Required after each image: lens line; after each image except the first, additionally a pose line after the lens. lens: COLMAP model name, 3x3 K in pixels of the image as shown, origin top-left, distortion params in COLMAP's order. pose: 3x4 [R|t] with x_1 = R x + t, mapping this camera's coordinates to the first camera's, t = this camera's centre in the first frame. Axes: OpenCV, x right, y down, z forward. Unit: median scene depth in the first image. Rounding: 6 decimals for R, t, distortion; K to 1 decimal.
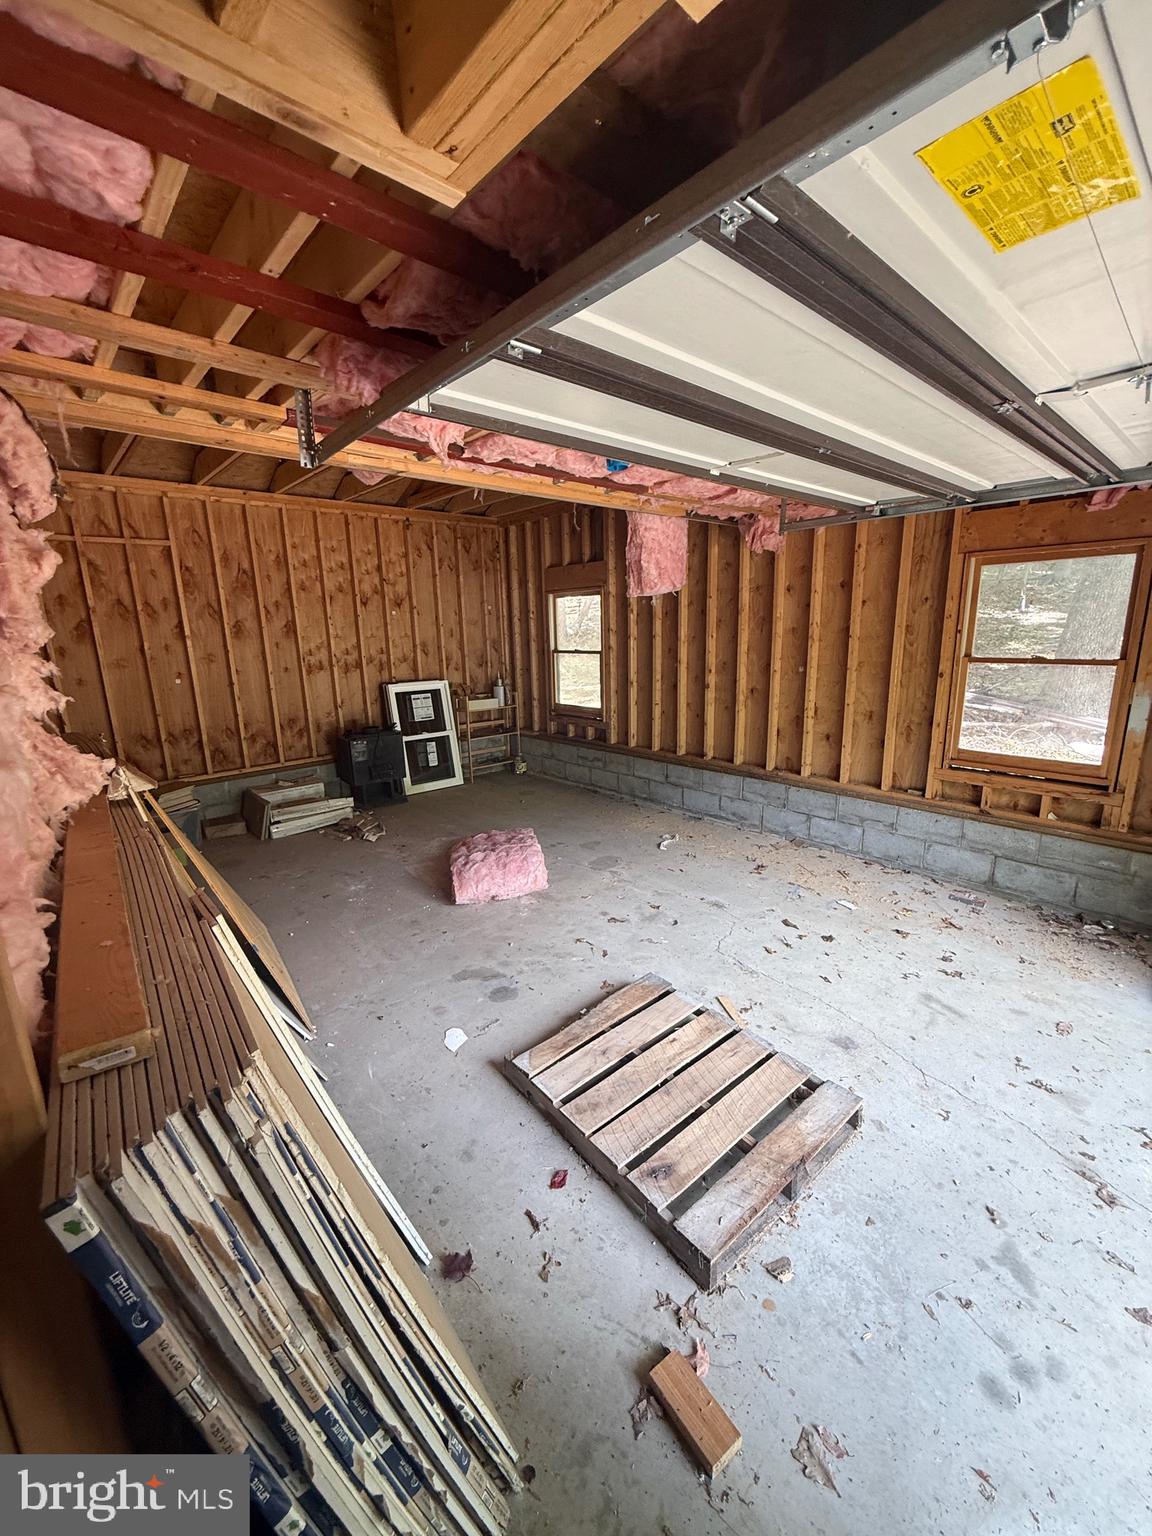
lens RADIAL K [[612.8, 0, 574.8], [0, 612.8, 764.0], [0, 0, 1]] dist [0.000198, 0.000325]
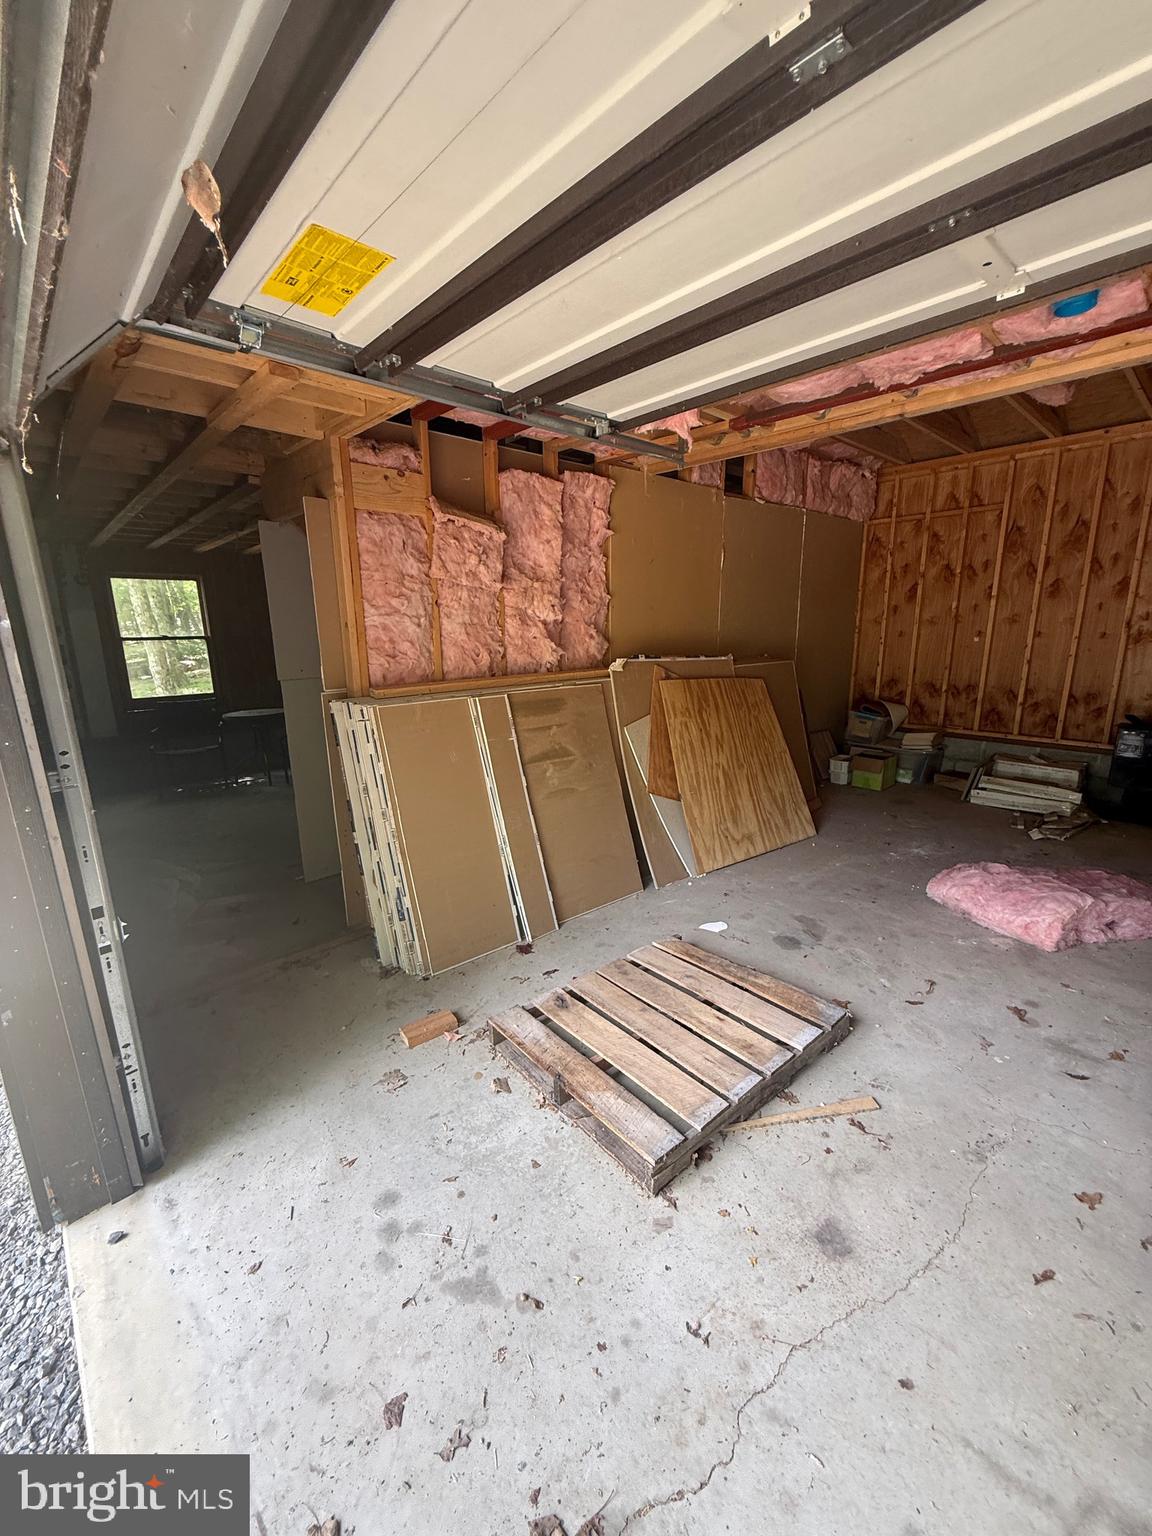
lens RADIAL K [[612.8, 0, 574.8], [0, 612.8, 764.0], [0, 0, 1]] dist [0.000198, 0.000325]
pose [[0.011832, 0.251490, -0.967788, 0.777280], [-0.210575, 0.946777, 0.243456, -0.075313], [0.977506, 0.200911, 0.064160, 0.526239]]
